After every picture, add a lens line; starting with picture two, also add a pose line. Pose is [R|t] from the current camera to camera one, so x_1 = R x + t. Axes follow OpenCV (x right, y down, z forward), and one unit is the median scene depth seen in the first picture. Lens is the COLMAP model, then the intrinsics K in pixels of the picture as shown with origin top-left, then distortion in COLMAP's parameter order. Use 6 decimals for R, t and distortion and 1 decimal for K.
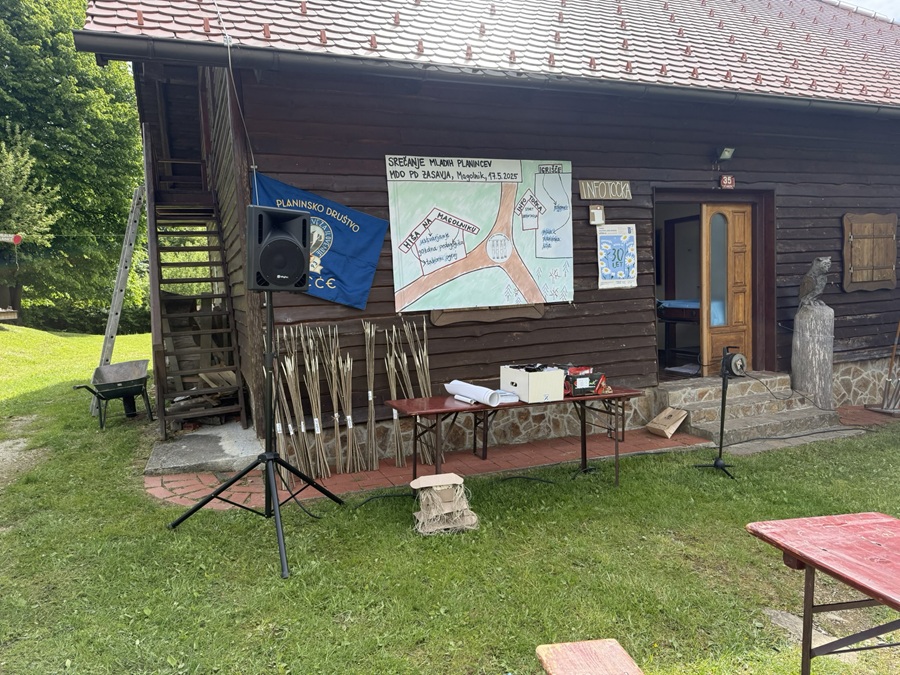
lens RADIAL K [[624.0, 0, 445.8], [0, 624.0, 339.3], [0, 0, 1]] dist [-0.010921, -0.014402]
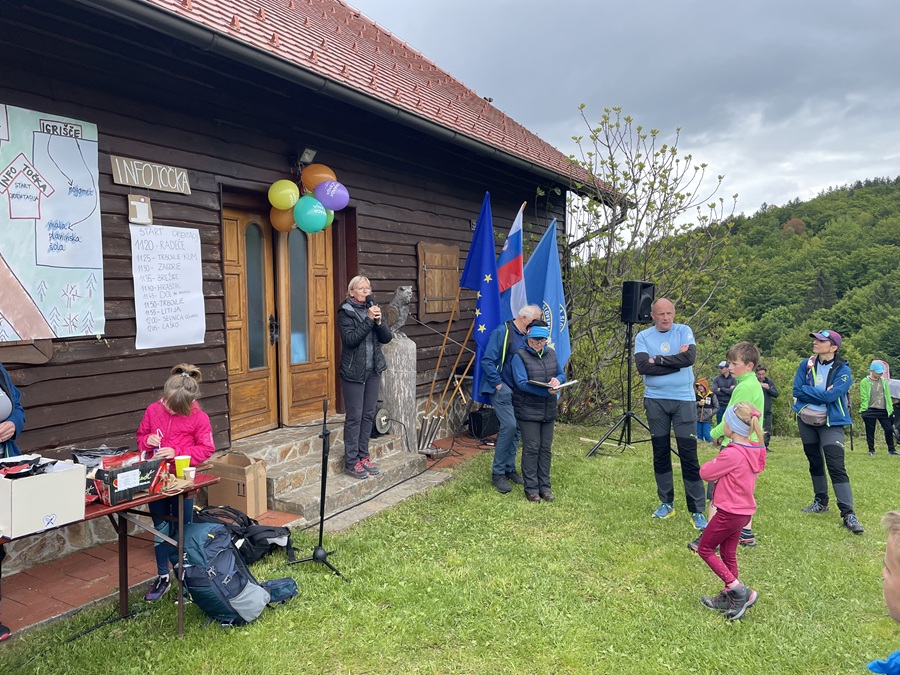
lens RADIAL K [[677.6, 0, 454.6], [0, 677.6, 339.6], [0, 0, 1]] dist [0.061689, -0.038687]
pose [[0.774266, 0.000140, 0.632860, 0.030141], [0.021716, 0.999405, -0.026789, -0.027138], [-0.632488, 0.034485, 0.773802, 0.193060]]
